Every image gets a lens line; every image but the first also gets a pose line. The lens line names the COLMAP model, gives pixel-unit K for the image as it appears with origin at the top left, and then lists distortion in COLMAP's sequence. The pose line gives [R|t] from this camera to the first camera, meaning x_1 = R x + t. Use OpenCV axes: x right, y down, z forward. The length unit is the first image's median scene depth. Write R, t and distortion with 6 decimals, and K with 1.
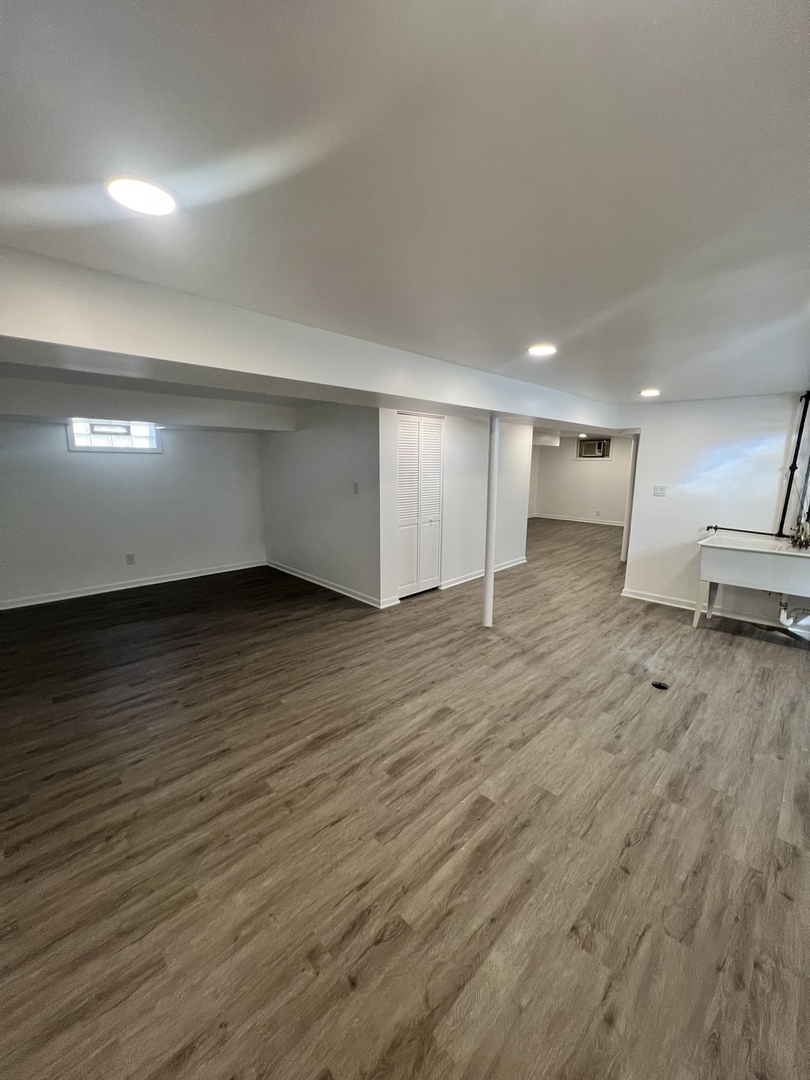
lens RADIAL K [[427.4, 0, 404.1], [0, 427.4, 540.2], [0, 0, 1]] dist [0.000494, 0.000412]
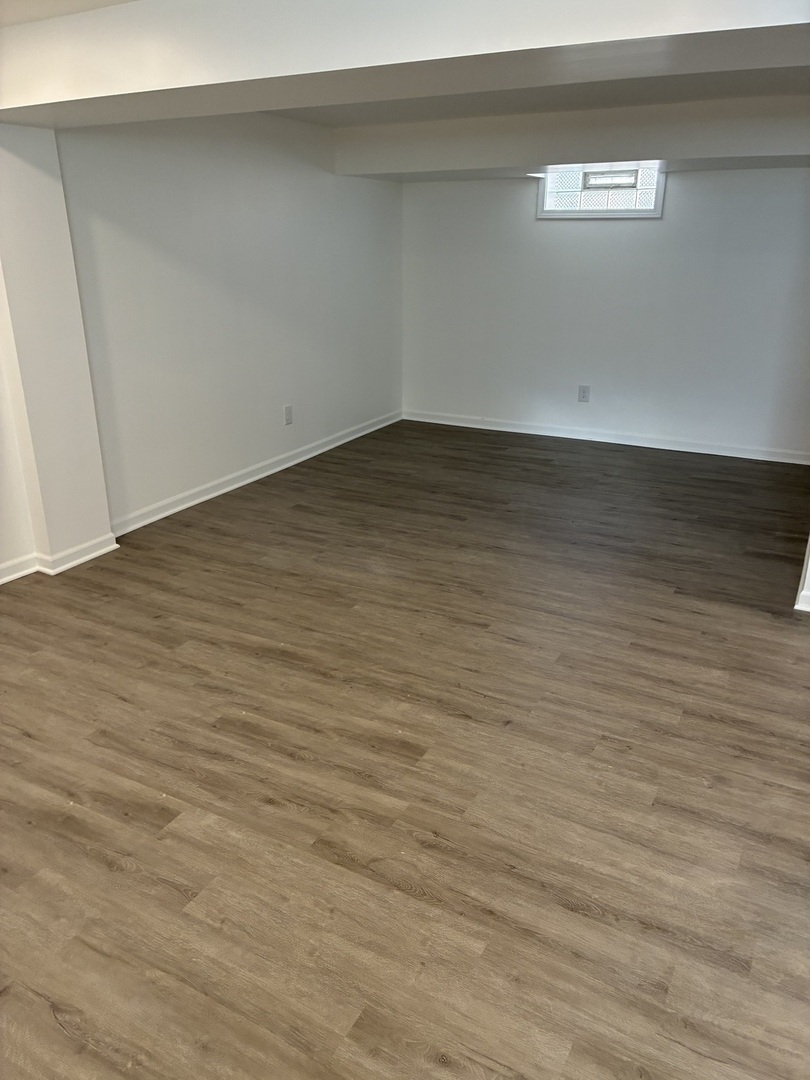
lens RADIAL K [[824.5, 0, 405.6], [0, 824.5, 539.6], [0, 0, 1]] dist [0.027645, -0.031830]
pose [[0.279720, 0.317460, -0.906077, 0.975446], [-0.172060, 0.945047, 0.277996, -0.097943], [0.944538, 0.078139, 0.318970, 0.757162]]
